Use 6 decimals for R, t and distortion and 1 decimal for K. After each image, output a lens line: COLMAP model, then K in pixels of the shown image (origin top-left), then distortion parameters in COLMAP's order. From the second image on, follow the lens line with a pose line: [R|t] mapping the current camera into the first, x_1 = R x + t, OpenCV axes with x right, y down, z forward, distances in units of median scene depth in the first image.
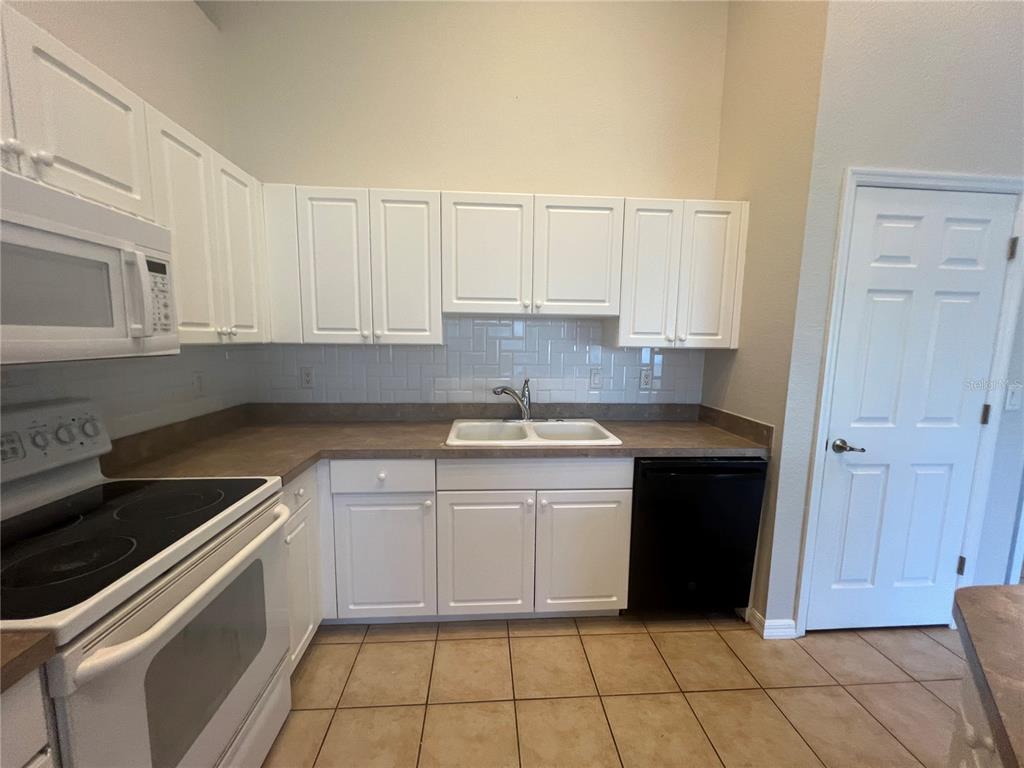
lens RADIAL K [[411.2, 0, 512.0], [0, 411.2, 384.0], [0, 0, 1]] dist [-0.000247, 0.000224]
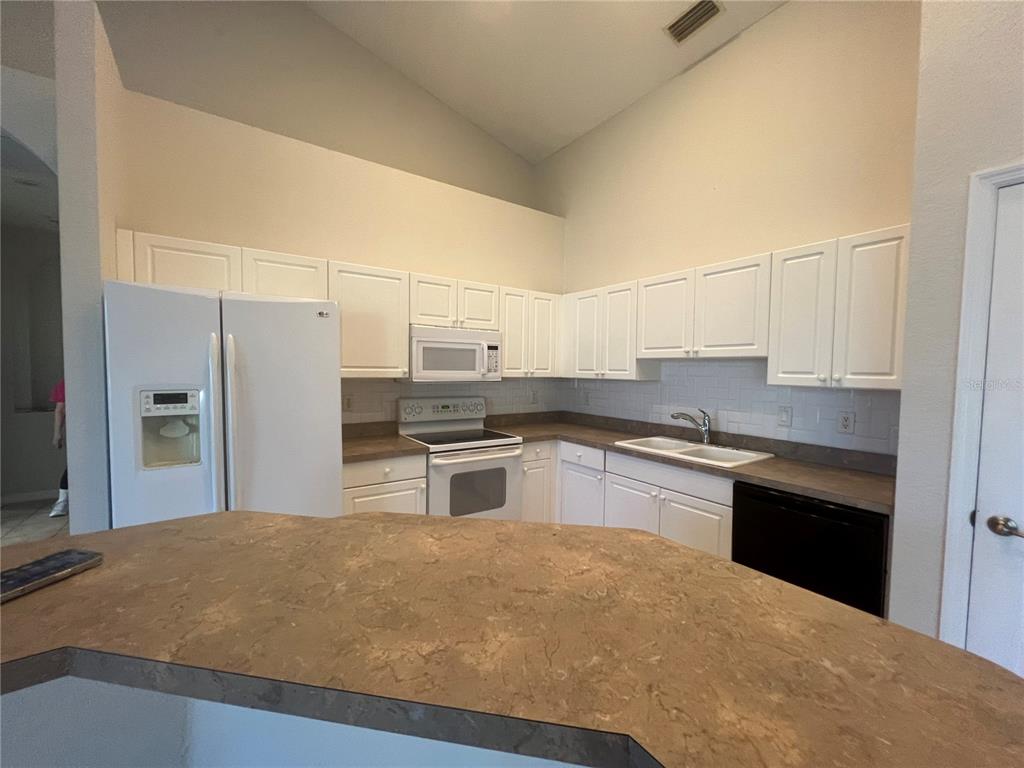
lens RADIAL K [[411.2, 0, 512.0], [0, 411.2, 384.0], [0, 0, 1]] dist [-0.000247, 0.000224]
pose [[0.511737, 0.025672, -0.858759, 0.896841], [-0.102655, 0.994220, -0.031451, 0.010997], [0.852987, 0.104251, 0.511414, -0.138266]]
